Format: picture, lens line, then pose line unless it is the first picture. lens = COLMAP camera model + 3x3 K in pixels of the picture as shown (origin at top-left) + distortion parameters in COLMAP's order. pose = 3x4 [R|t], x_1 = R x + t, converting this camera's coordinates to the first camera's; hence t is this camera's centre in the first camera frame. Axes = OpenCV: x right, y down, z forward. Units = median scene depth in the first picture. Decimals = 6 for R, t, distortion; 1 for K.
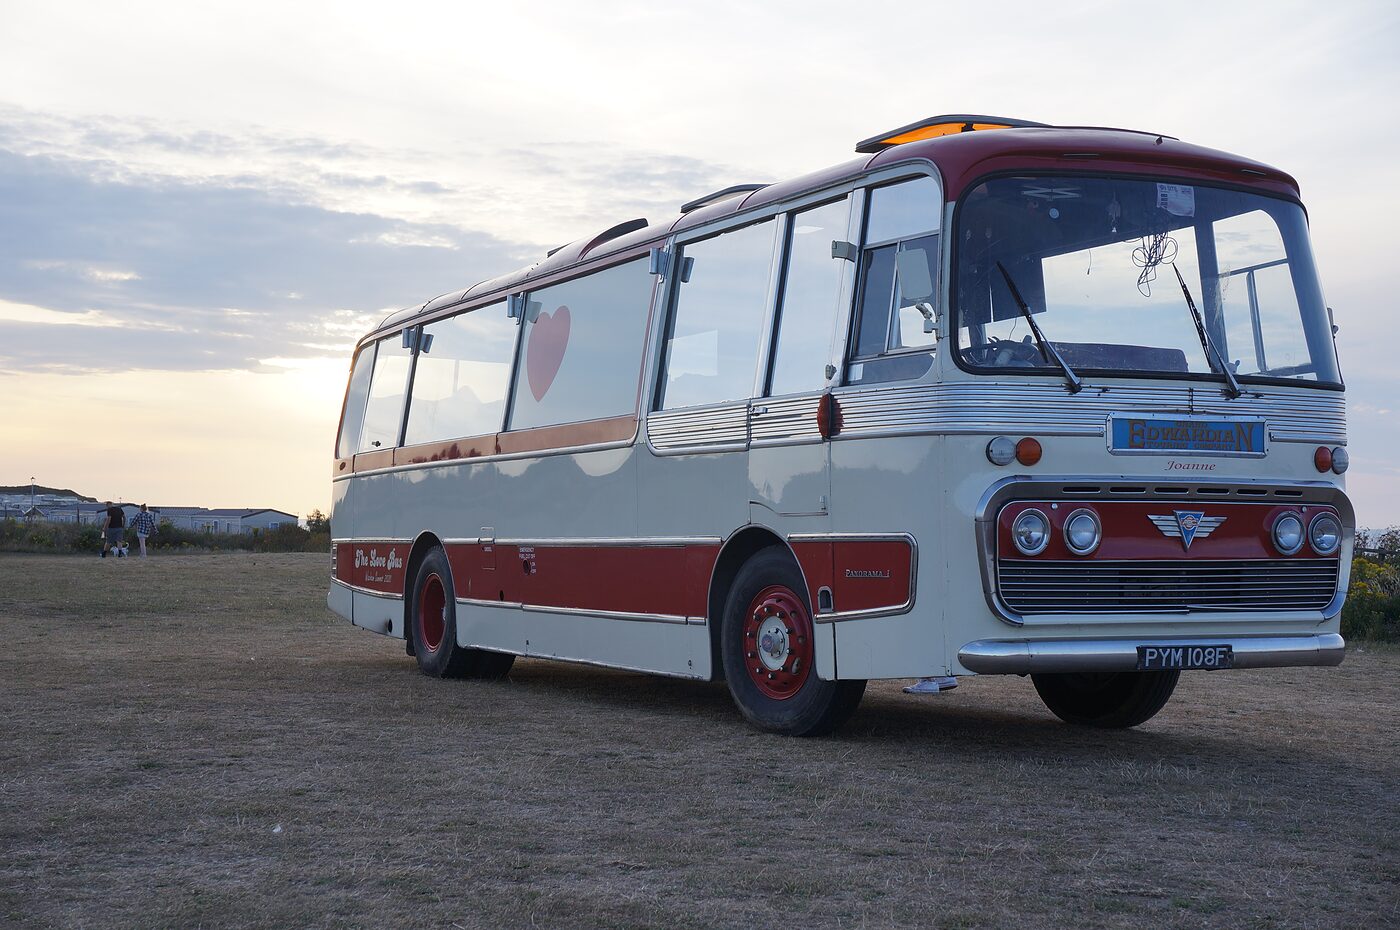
lens RADIAL K [[1903.1, 0, 738.8], [0, 1903.1, 467.0], [0, 0, 1]] dist [0.231335, 0.017641]
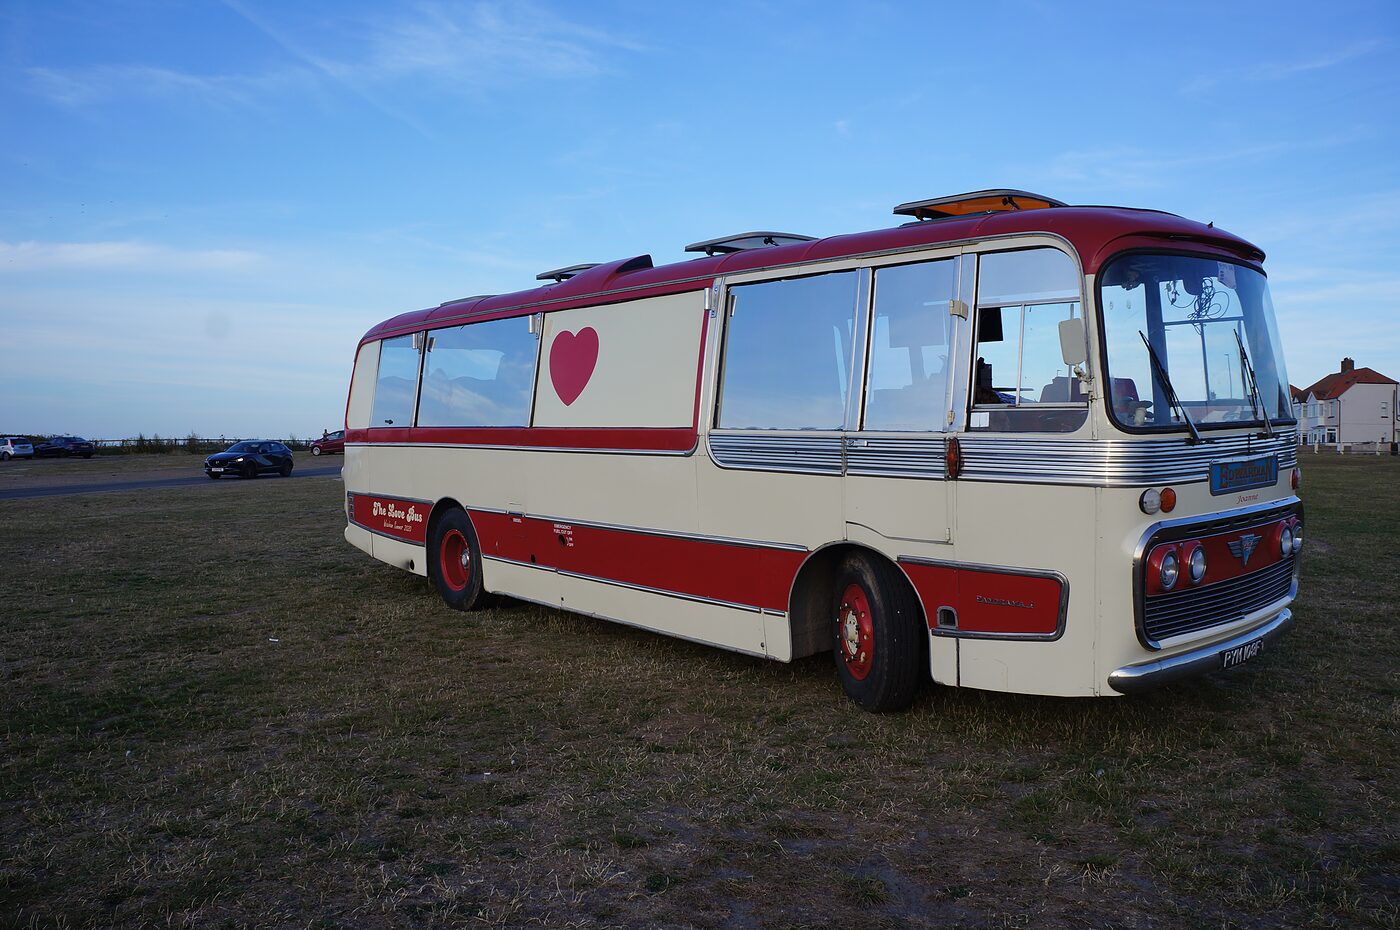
lens RADIAL K [[1101.8, 0, 700.0], [0, 1101.8, 465.0], [0, 0, 1]] dist [-0.162140, 0.099897]
pose [[0.977201, -0.032147, 0.209870, -0.237655], [0.012038, 0.995270, 0.096396, -0.087677], [-0.211977, -0.091672, 0.972966, 0.411721]]
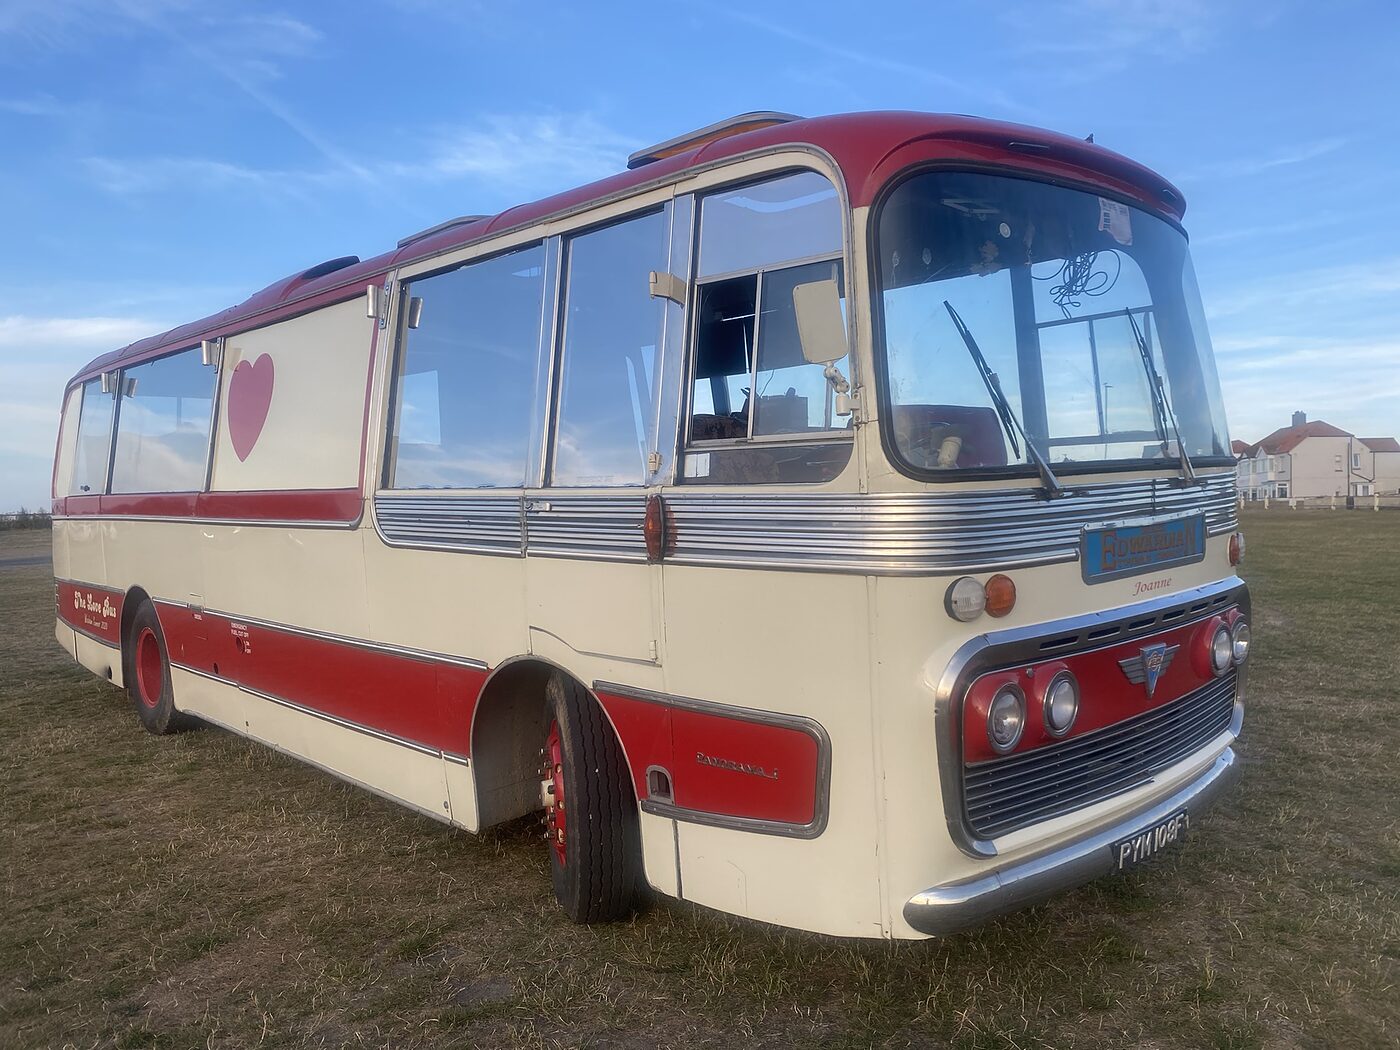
lens RADIAL K [[1062.0, 0, 712.6], [0, 1062.0, 528.8], [0, 0, 1]] dist [0.078247, -0.112211]
pose [[0.963884, -0.047998, 0.261960, -0.035877], [0.023440, 0.995097, 0.096081, -0.064079], [-0.265288, -0.086471, 0.960284, 0.632606]]
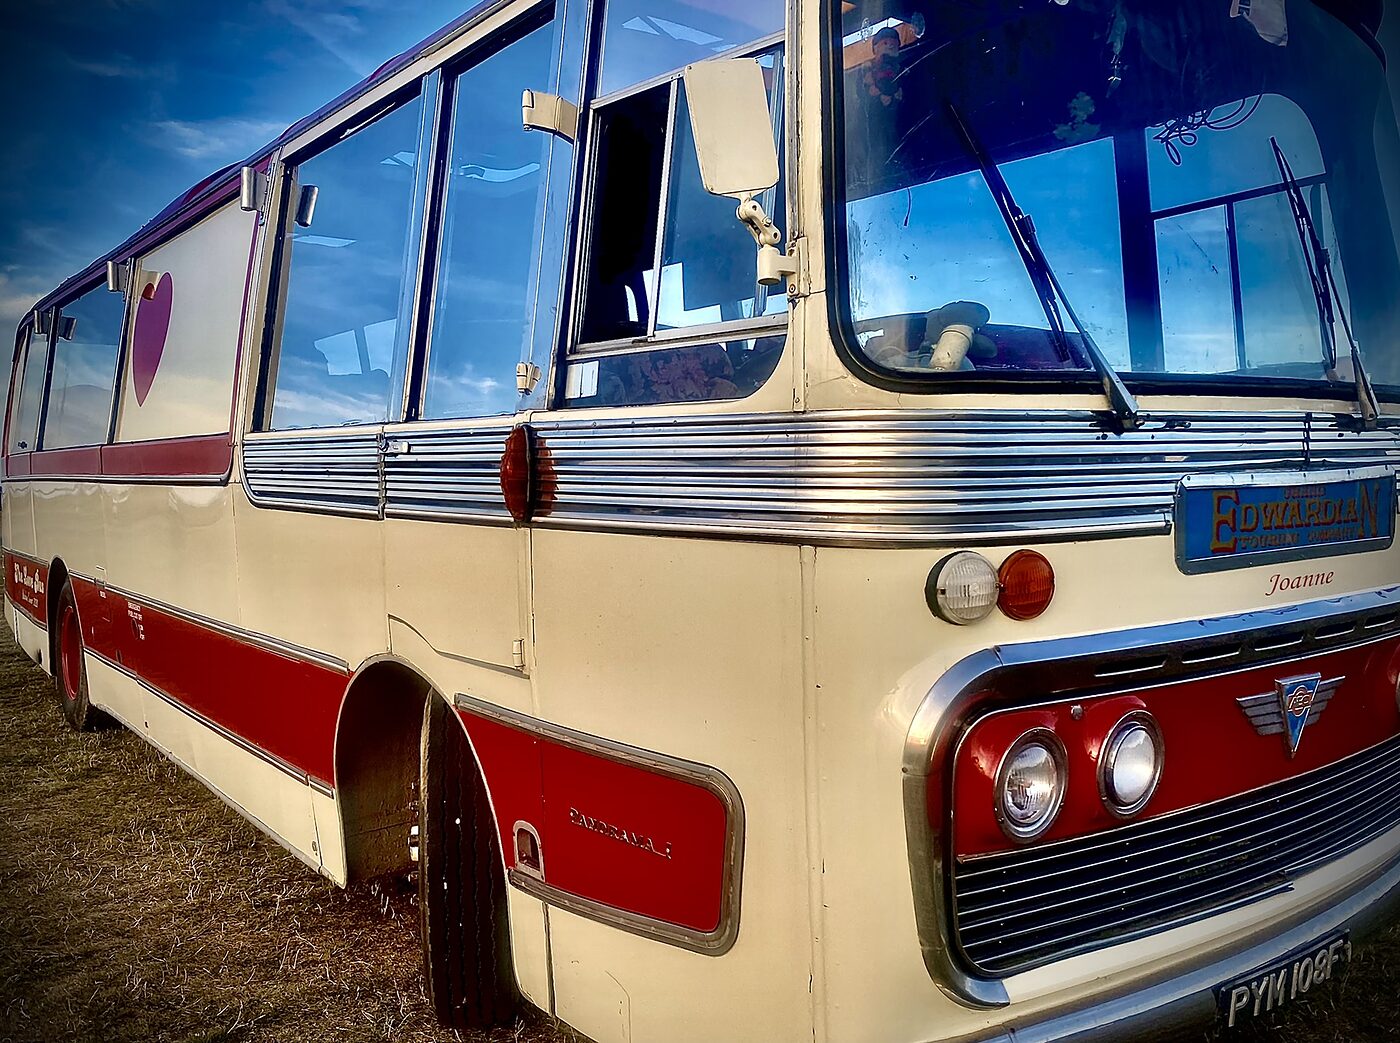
lens RADIAL K [[1184.4, 0, 653.0], [0, 1184.4, 541.4], [0, 0, 1]] dist [0.025626, -0.002088]
pose [[0.990823, -0.025010, 0.132829, 0.039311], [0.010537, 0.994034, 0.108561, -0.041906], [-0.134751, -0.106165, 0.985176, 0.717918]]
